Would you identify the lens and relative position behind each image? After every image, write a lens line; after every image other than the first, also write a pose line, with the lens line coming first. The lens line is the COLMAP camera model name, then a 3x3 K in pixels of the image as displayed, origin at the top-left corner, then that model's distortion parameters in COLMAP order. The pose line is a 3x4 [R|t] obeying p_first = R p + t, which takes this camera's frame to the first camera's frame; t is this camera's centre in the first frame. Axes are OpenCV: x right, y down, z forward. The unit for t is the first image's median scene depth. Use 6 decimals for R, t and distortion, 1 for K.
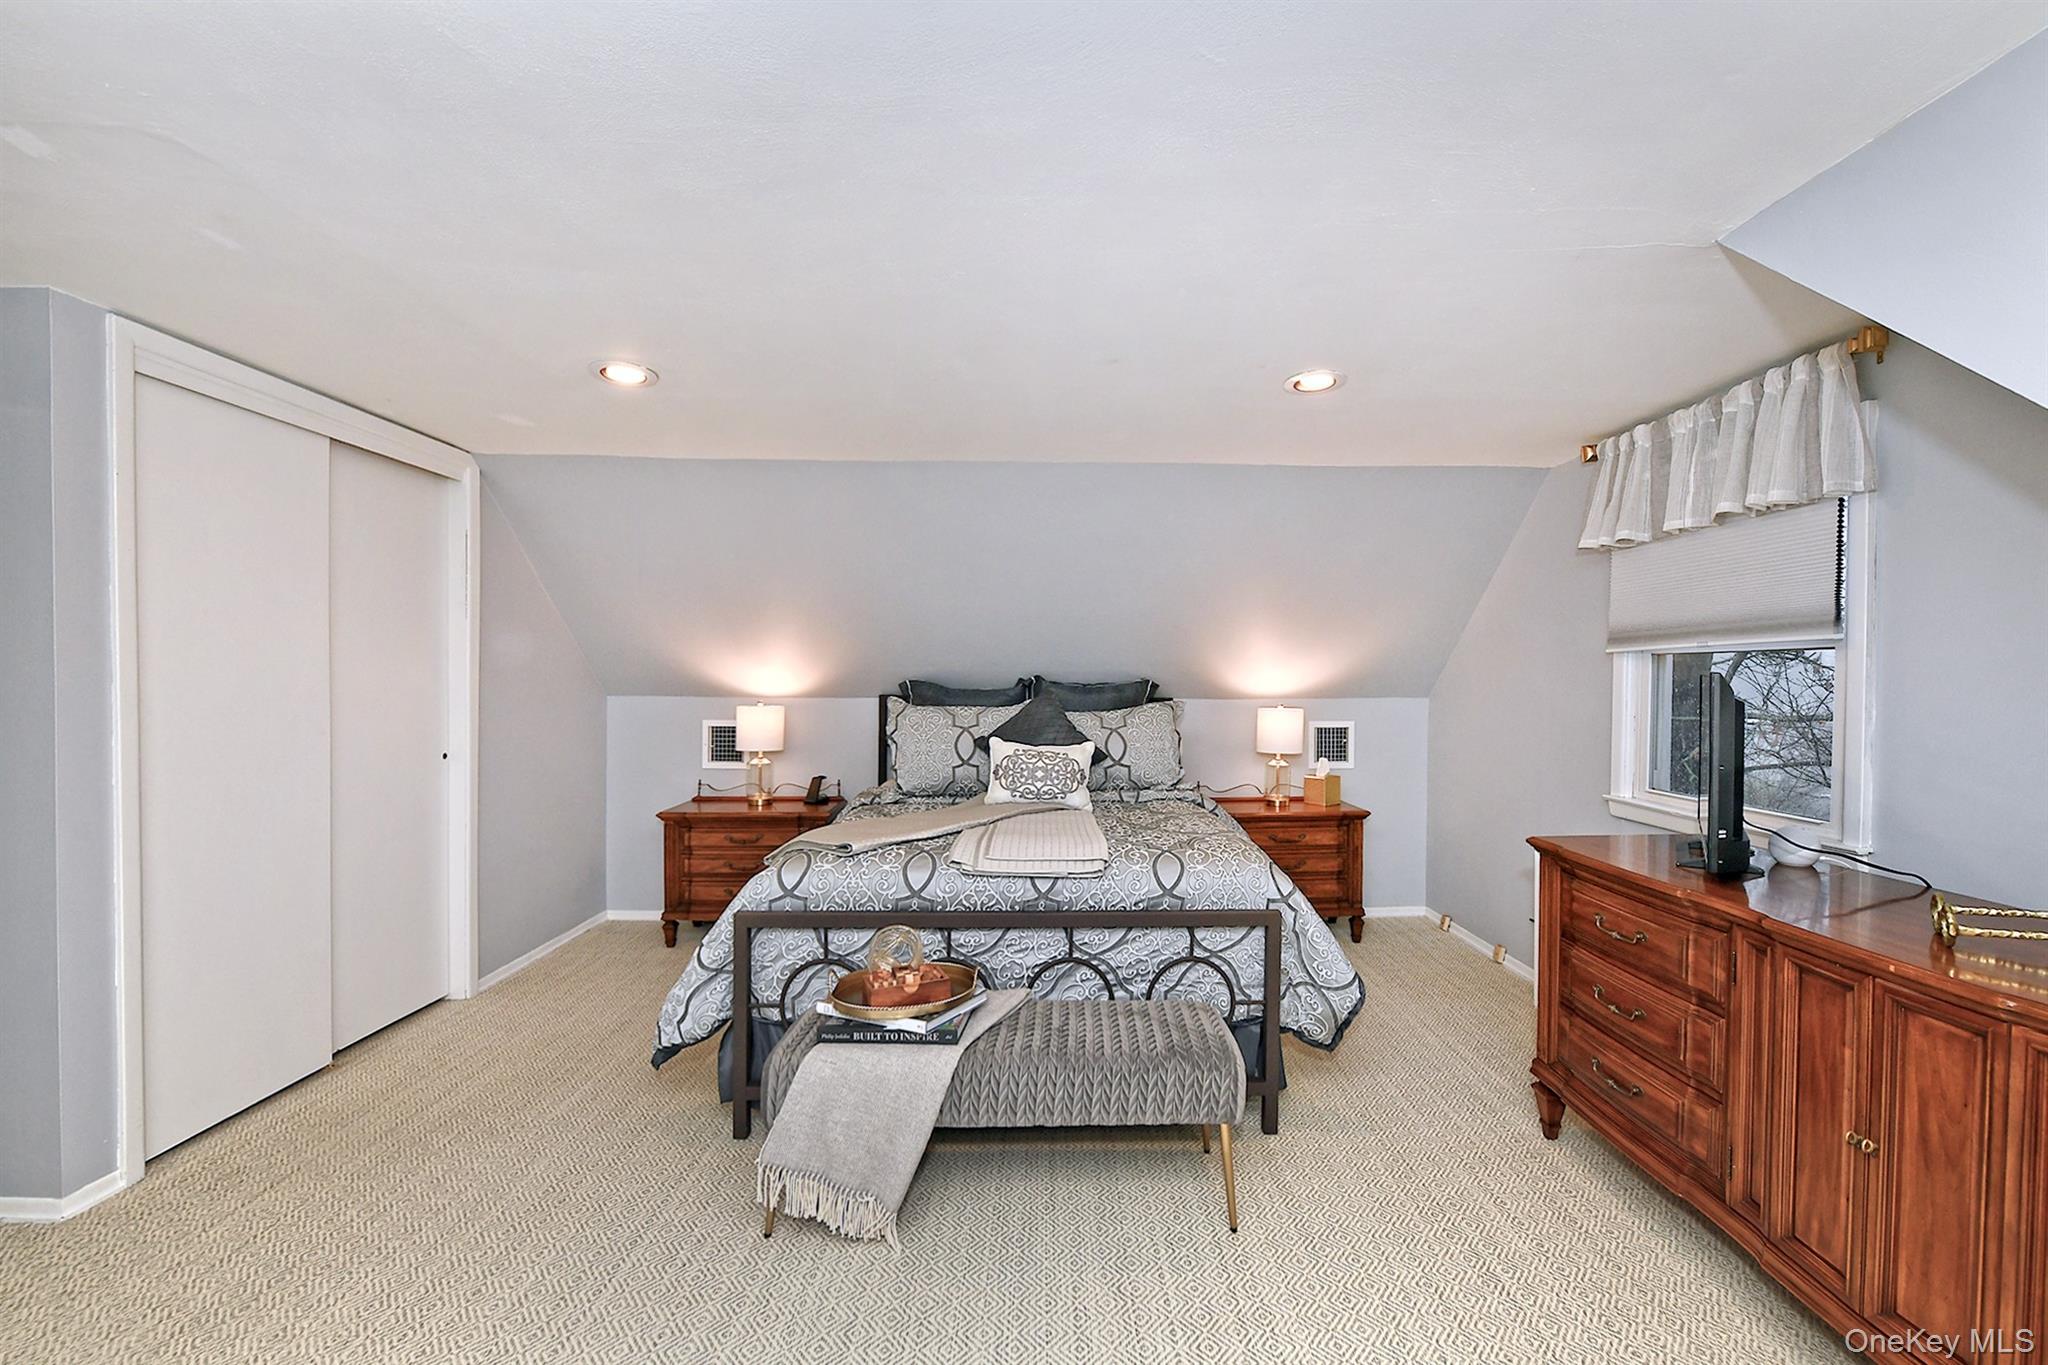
lens RADIAL K [[877.6, 0, 1028.7], [0, 877.6, 685.3], [0, 0, 1]] dist [-0.012368, -0.000950]
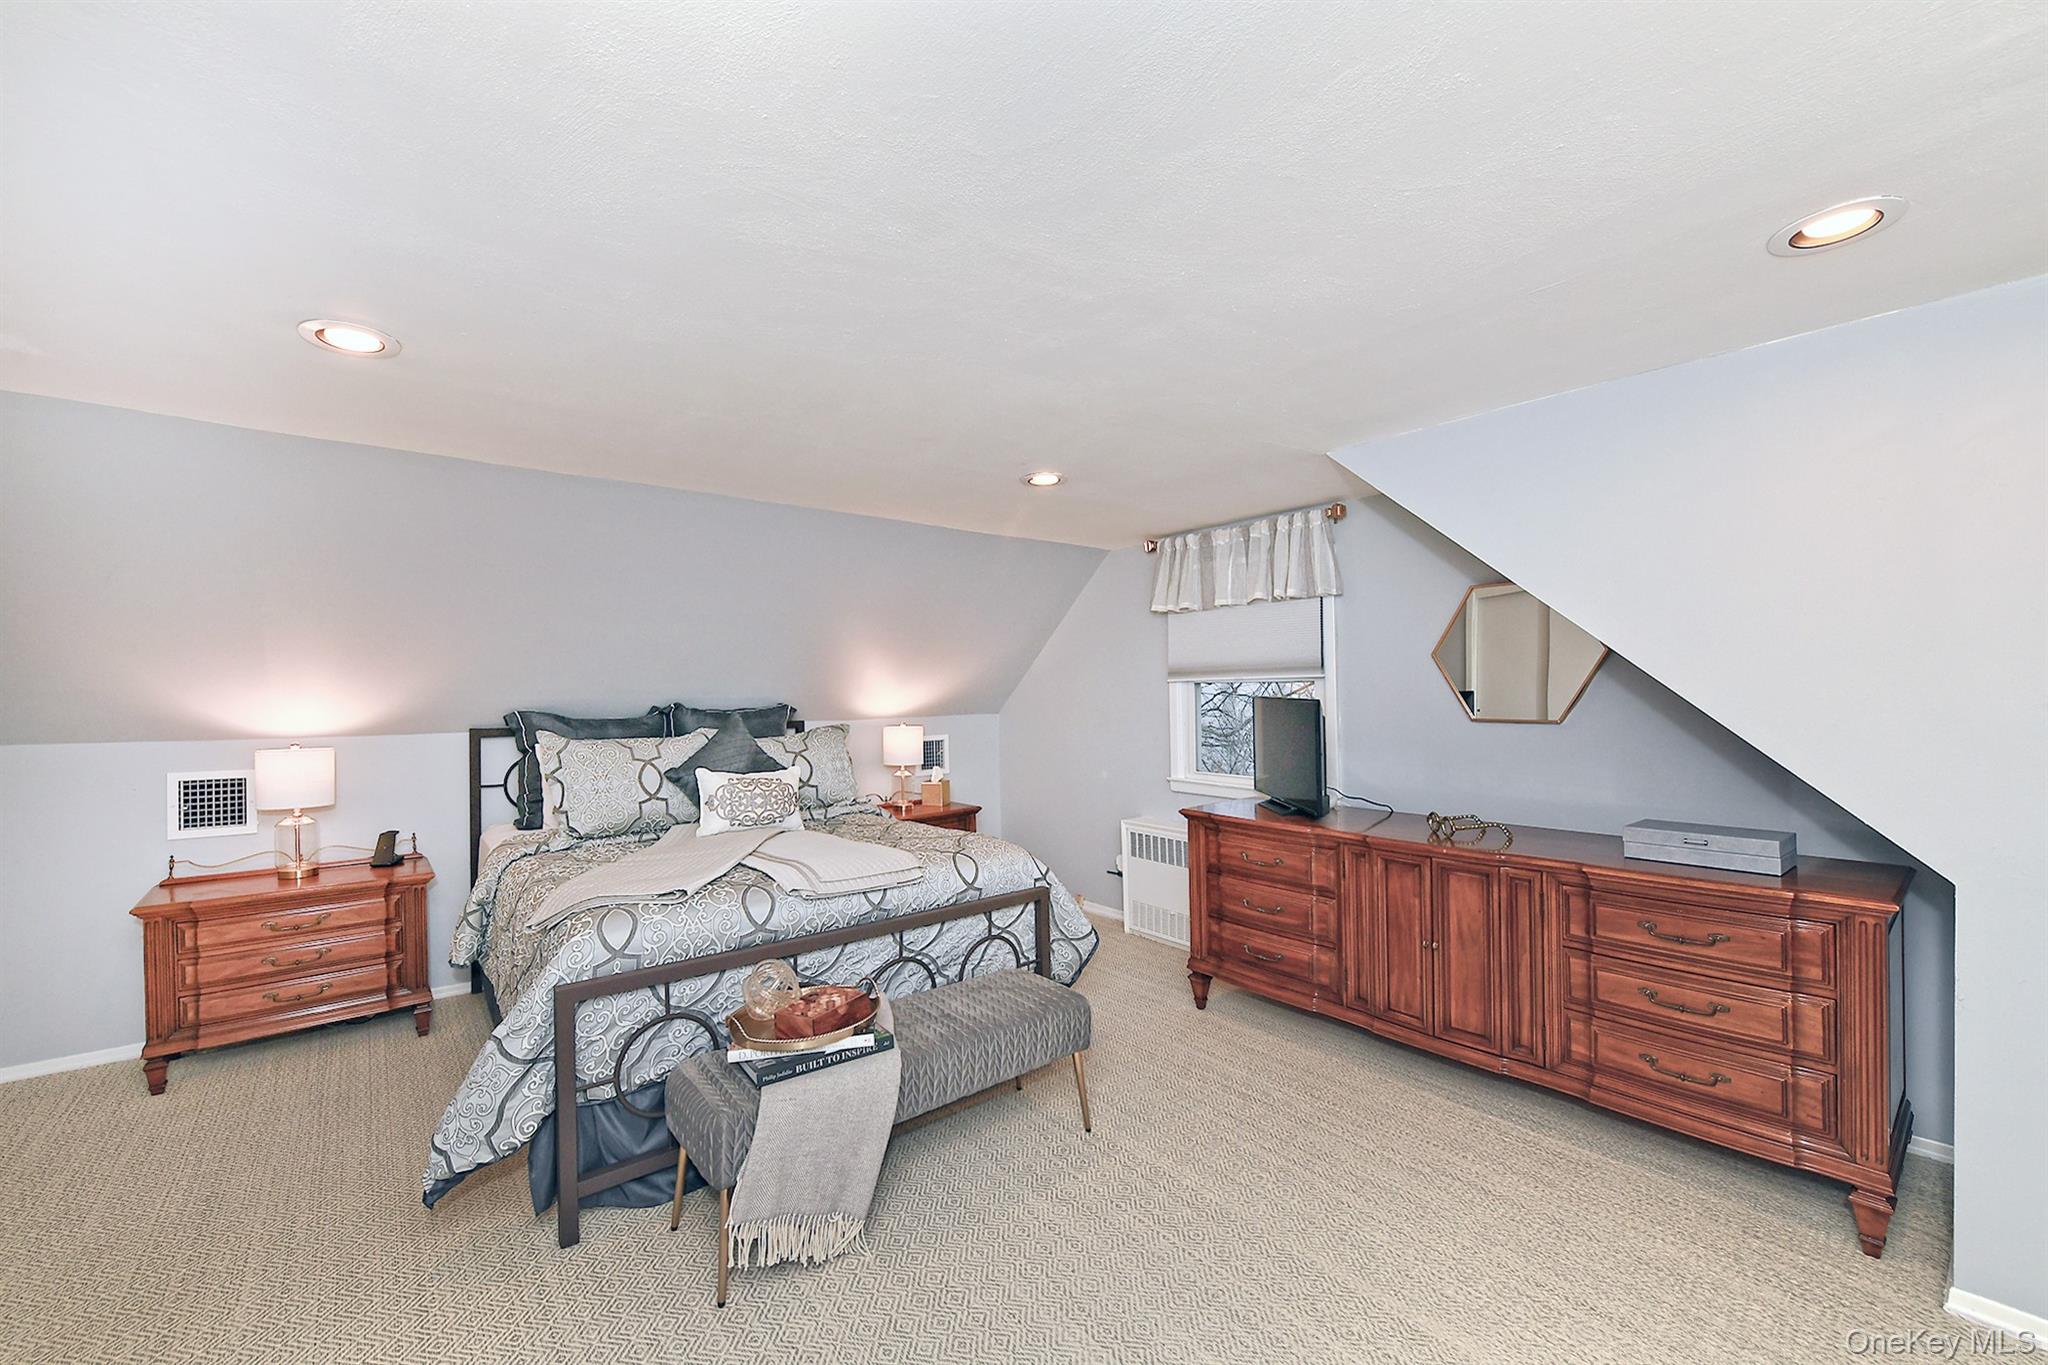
lens RADIAL K [[823.1, 0, 1021.5], [0, 823.1, 684.8], [0, 0, 1]] dist [-0.009539, -0.000102]
pose [[0.785422, -0.008753, 0.618898, -0.474604], [0.019389, 0.999757, -0.010467, -0.026766], [-0.618656, 0.020221, 0.785401, 0.062001]]
